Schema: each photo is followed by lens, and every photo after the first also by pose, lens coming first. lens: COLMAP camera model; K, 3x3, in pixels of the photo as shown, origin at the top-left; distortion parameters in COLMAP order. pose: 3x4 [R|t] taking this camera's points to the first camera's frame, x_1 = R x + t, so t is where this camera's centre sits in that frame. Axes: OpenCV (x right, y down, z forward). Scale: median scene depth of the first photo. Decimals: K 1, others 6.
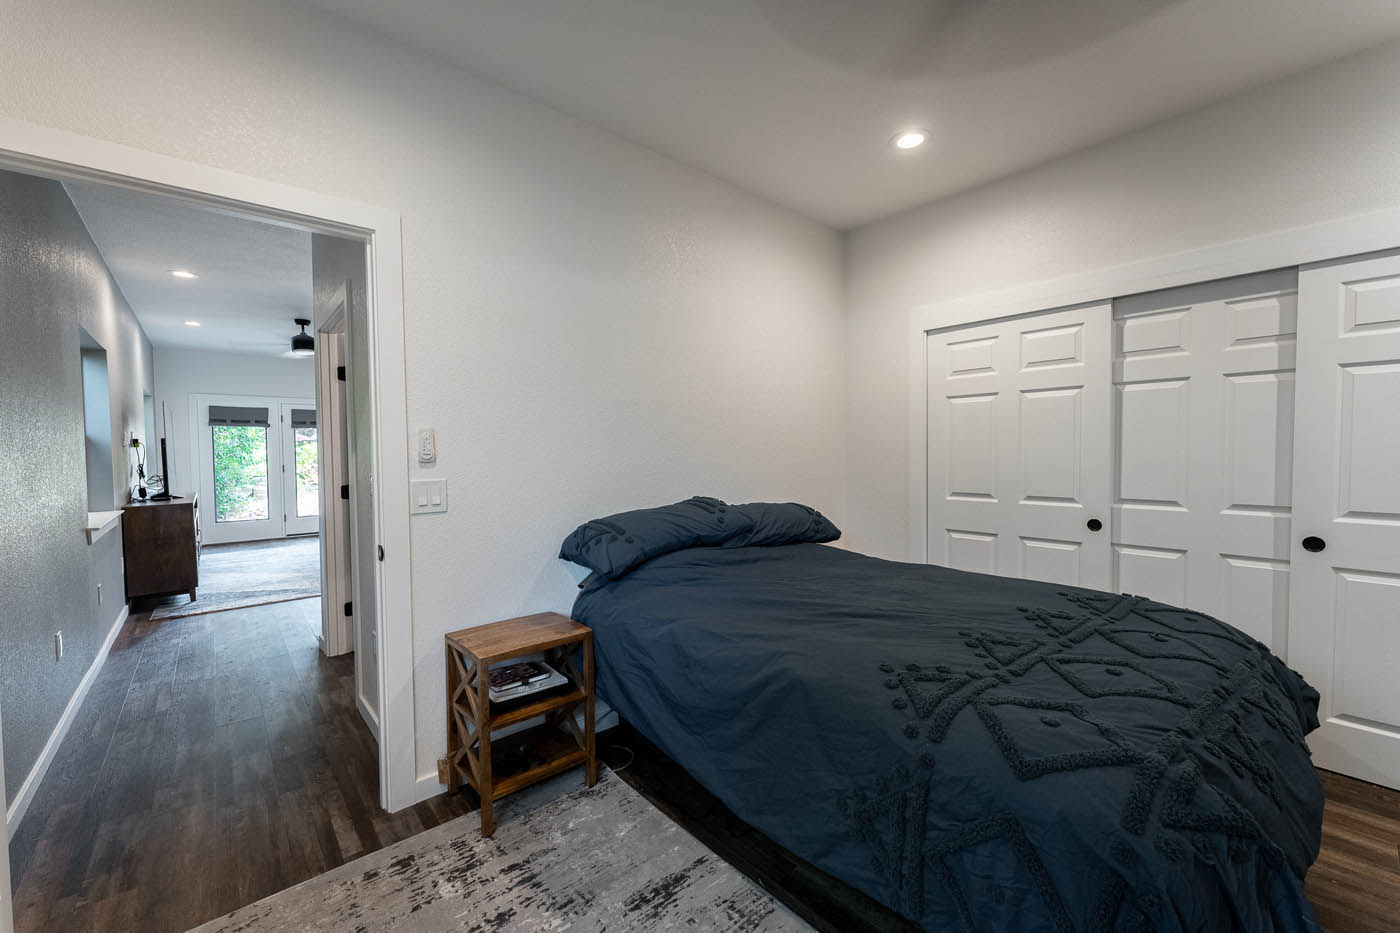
lens RADIAL K [[559.7, 0, 696.1], [0, 559.7, 467.0], [0, 0, 1]] dist [0.000370, 0.000215]
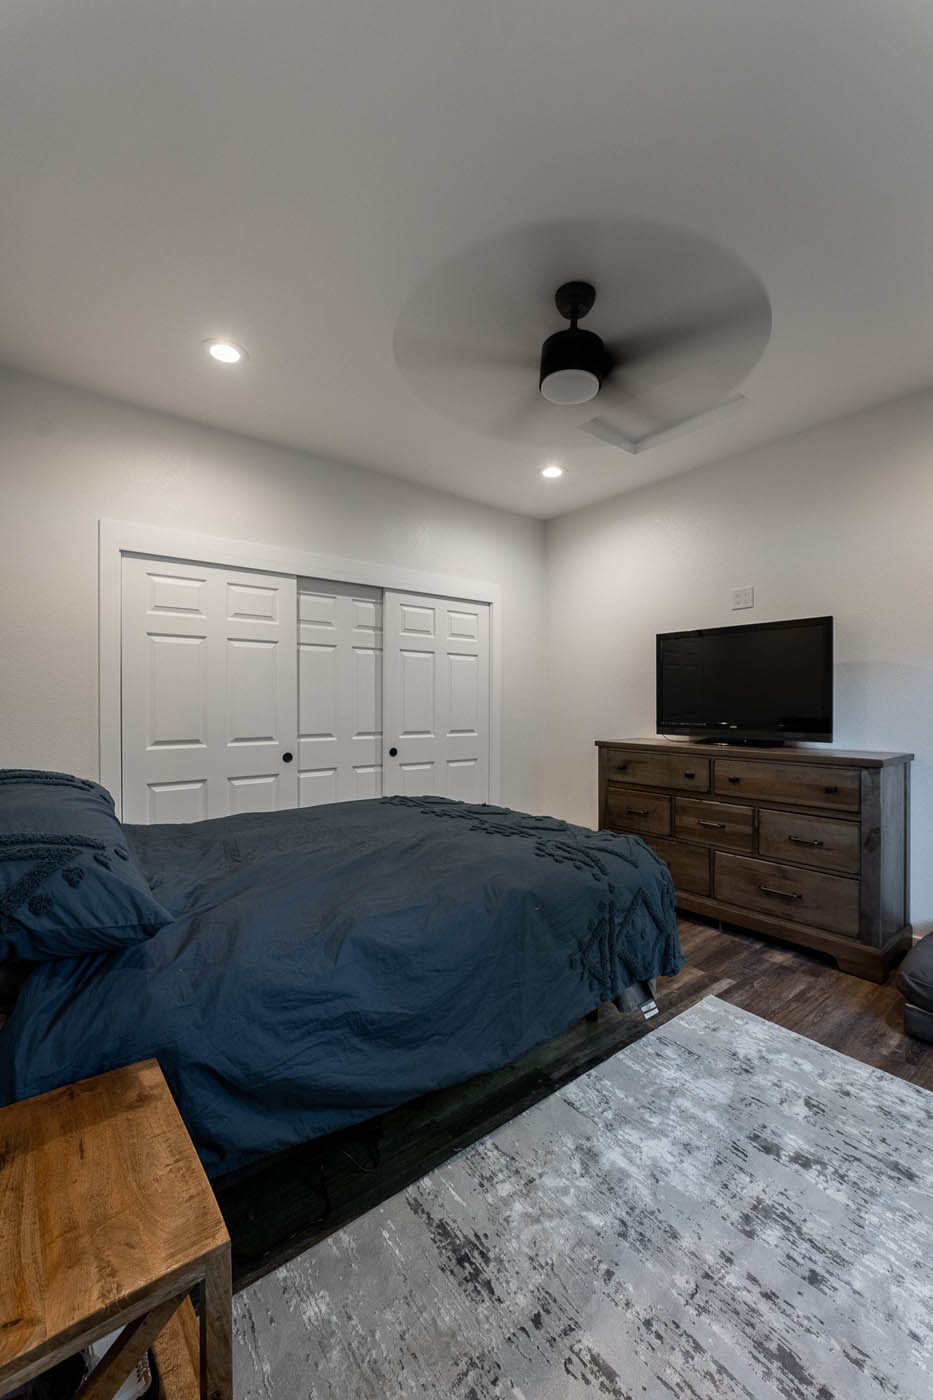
lens RADIAL K [[562.9, 0, 467.2], [0, 562.9, 704.0], [0, 0, 1]] dist [-0.008652, 0.000735]
pose [[0.047645, 0.007471, 0.998836, -0.595741], [0.028321, 0.999560, -0.008827, 0.011691], [-0.998463, 0.028709, 0.047413, 0.673661]]
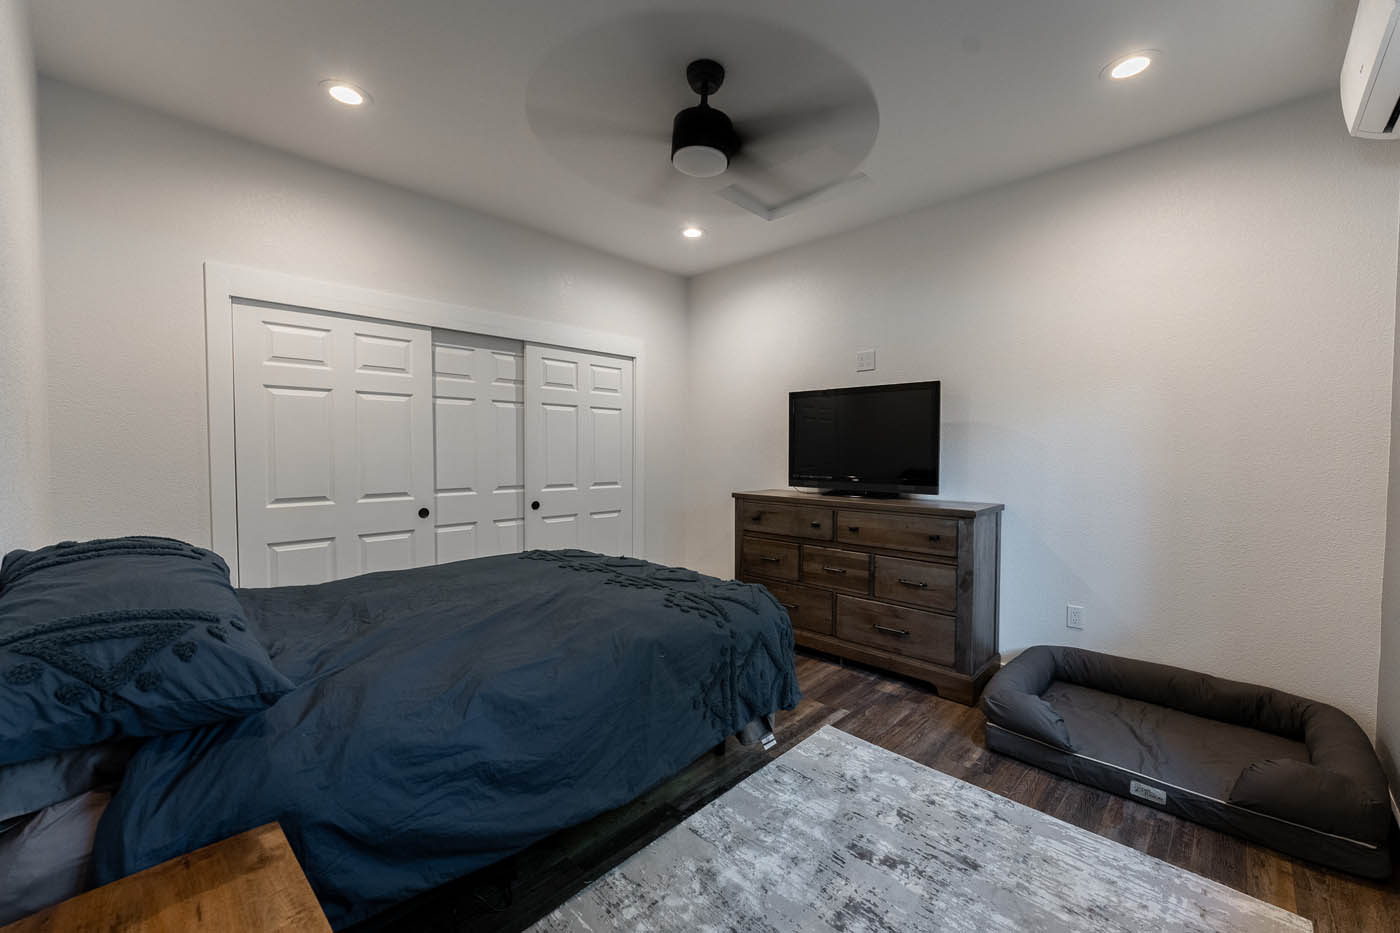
lens RADIAL K [[559.7, 0, 696.1], [0, 559.7, 467.0], [0, 0, 1]] dist [0.000370, 0.000215]
pose [[-0.087416, -0.022842, 0.995910, -0.642040], [0.026599, 0.999327, 0.025255, -0.010998], [-0.995817, 0.028698, -0.086749, 0.639688]]
